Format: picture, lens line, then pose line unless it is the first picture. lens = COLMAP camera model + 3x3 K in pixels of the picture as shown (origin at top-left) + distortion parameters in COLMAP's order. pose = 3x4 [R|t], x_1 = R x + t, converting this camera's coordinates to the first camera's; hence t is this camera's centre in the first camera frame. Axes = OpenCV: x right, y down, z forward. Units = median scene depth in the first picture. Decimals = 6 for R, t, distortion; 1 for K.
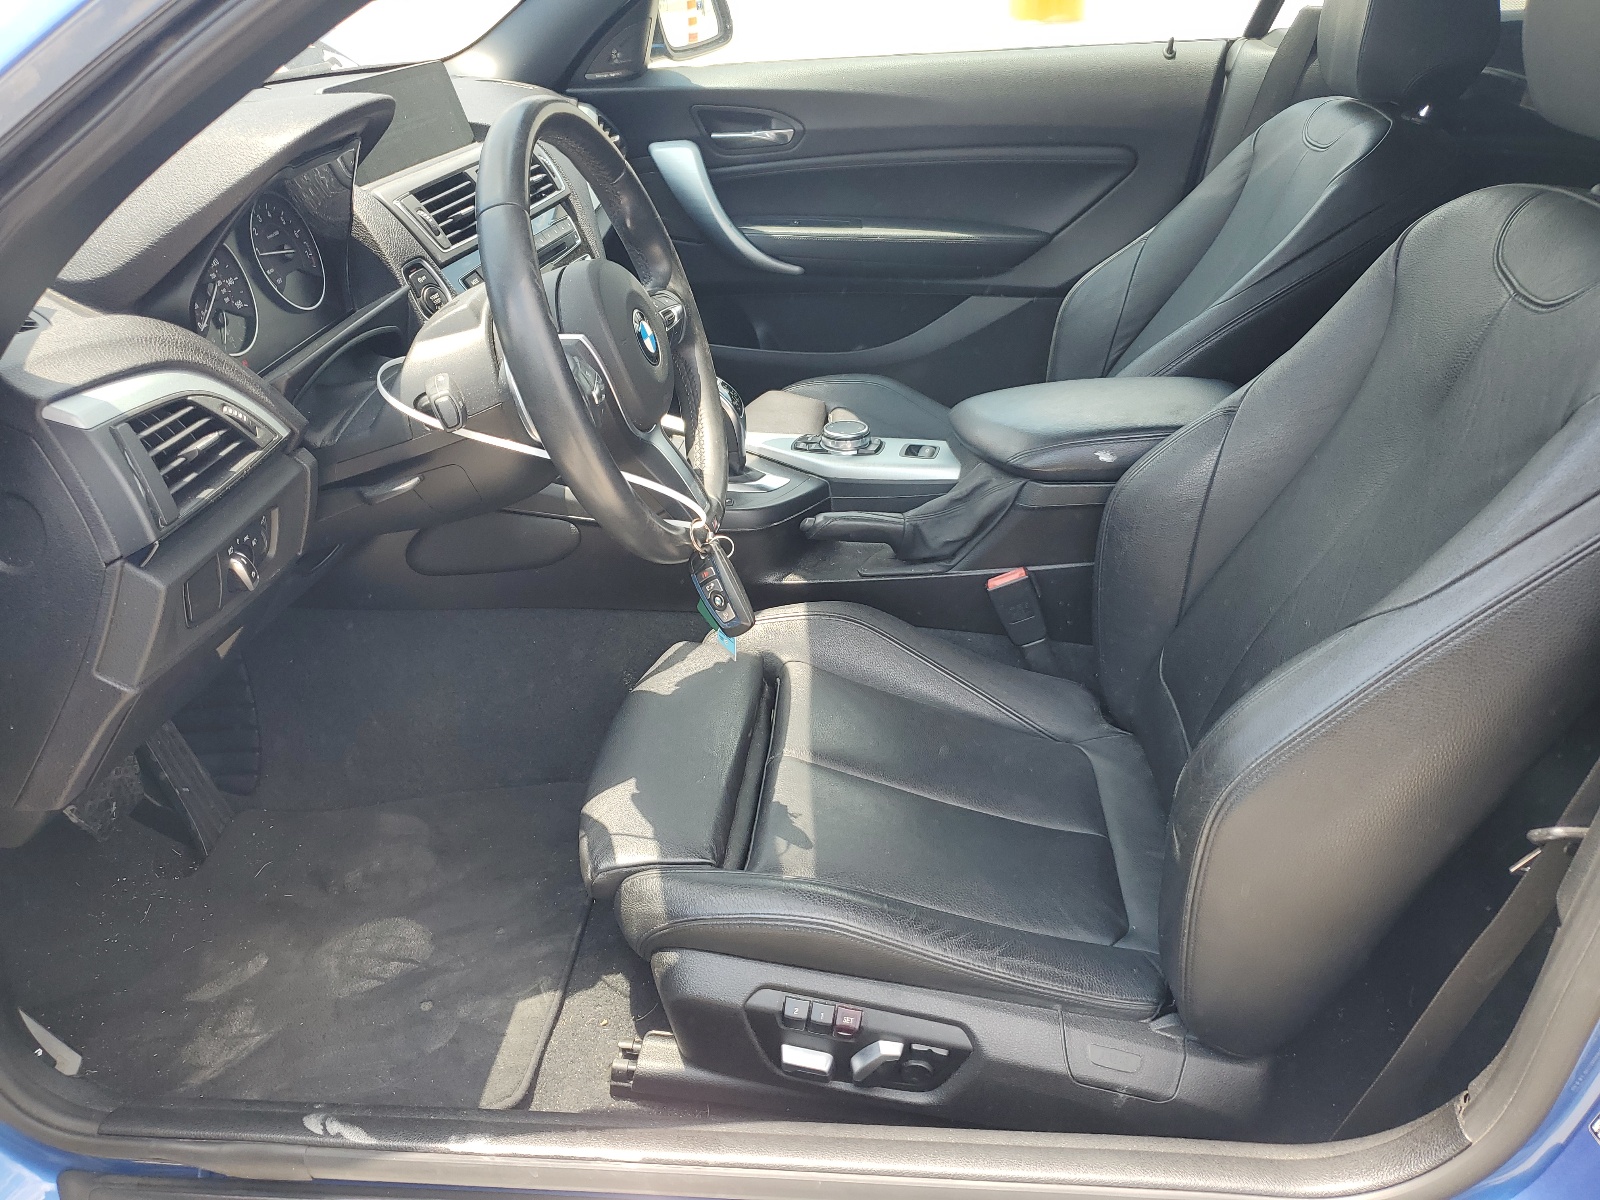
lens RADIAL K [[1187.0, 0, 800.0], [0, 1187.0, 600.0], [0, 0, 1]] dist [0.002058, -0.000534]
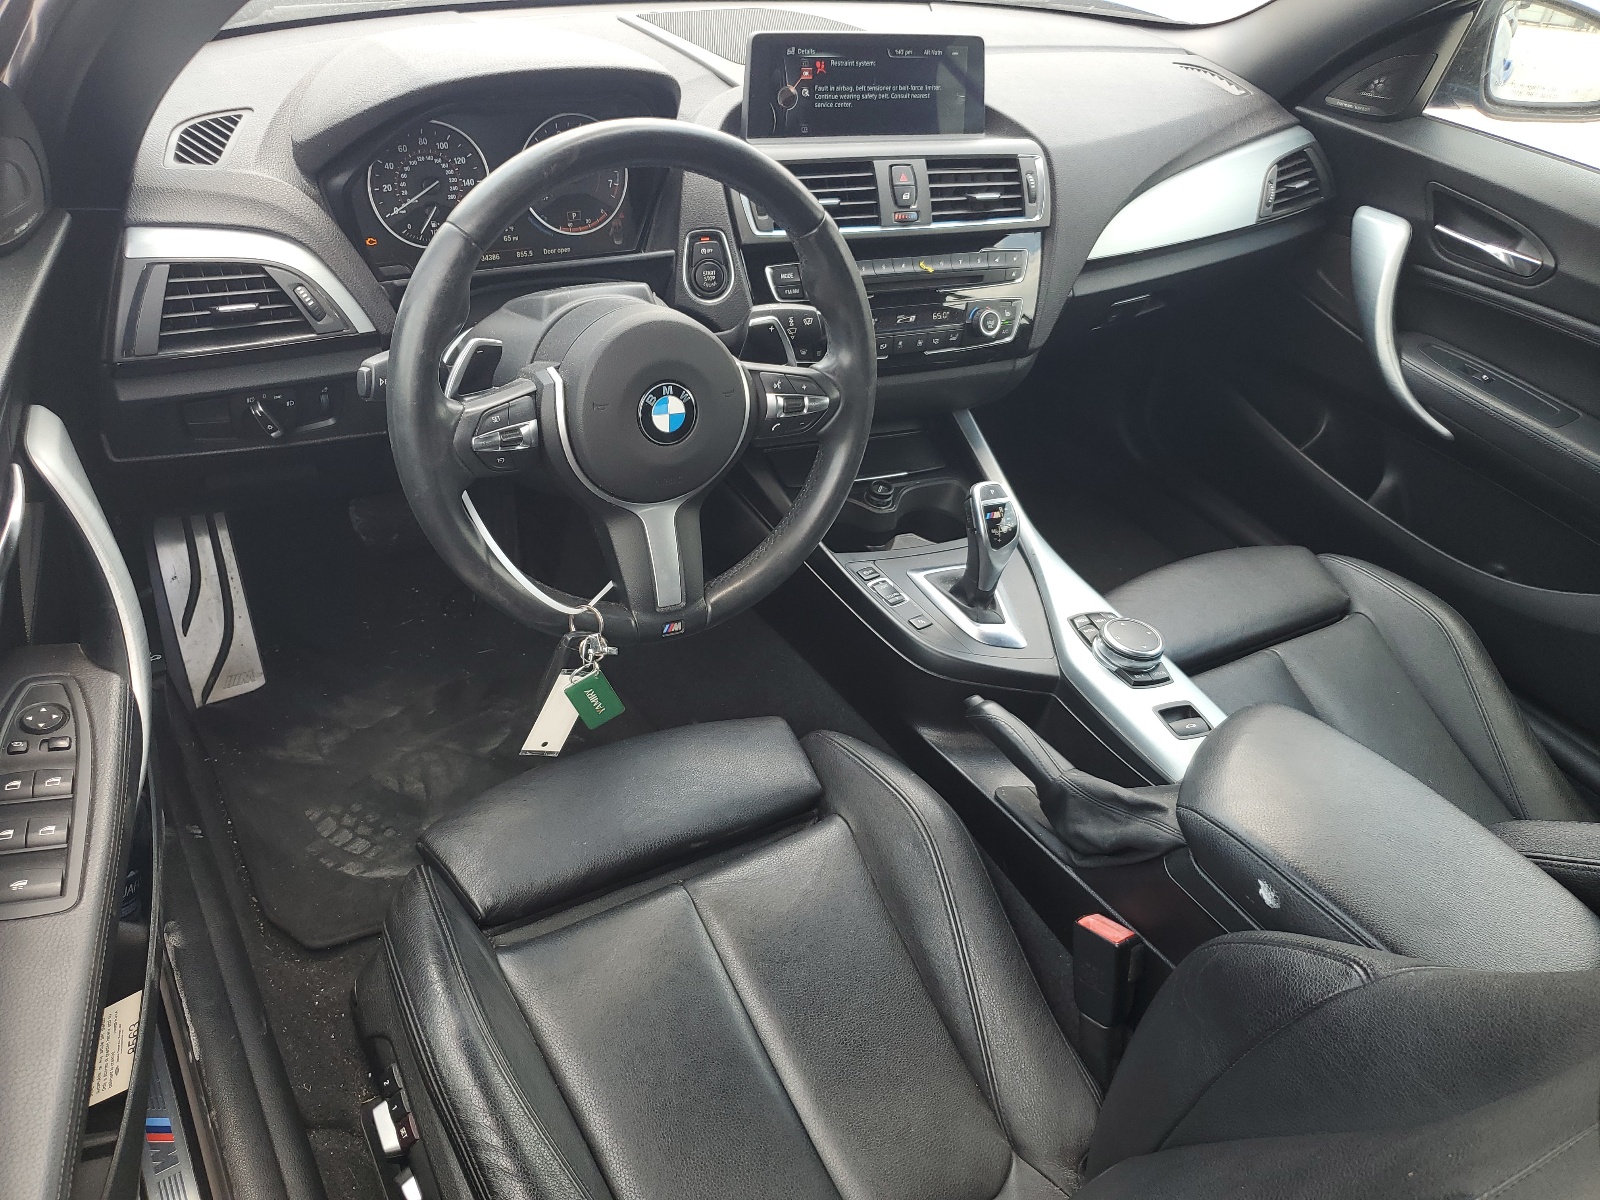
lens RADIAL K [[1213.2, 0, 800.0], [0, 1213.2, 600.0], [0, 0, 1]] dist [-0.001483, -0.002391]
pose [[0.604424, 0.565647, -0.560995, 0.370676], [-0.515463, 0.814589, 0.265977, -0.288655], [0.607429, 0.128409, 0.783926, 0.268424]]
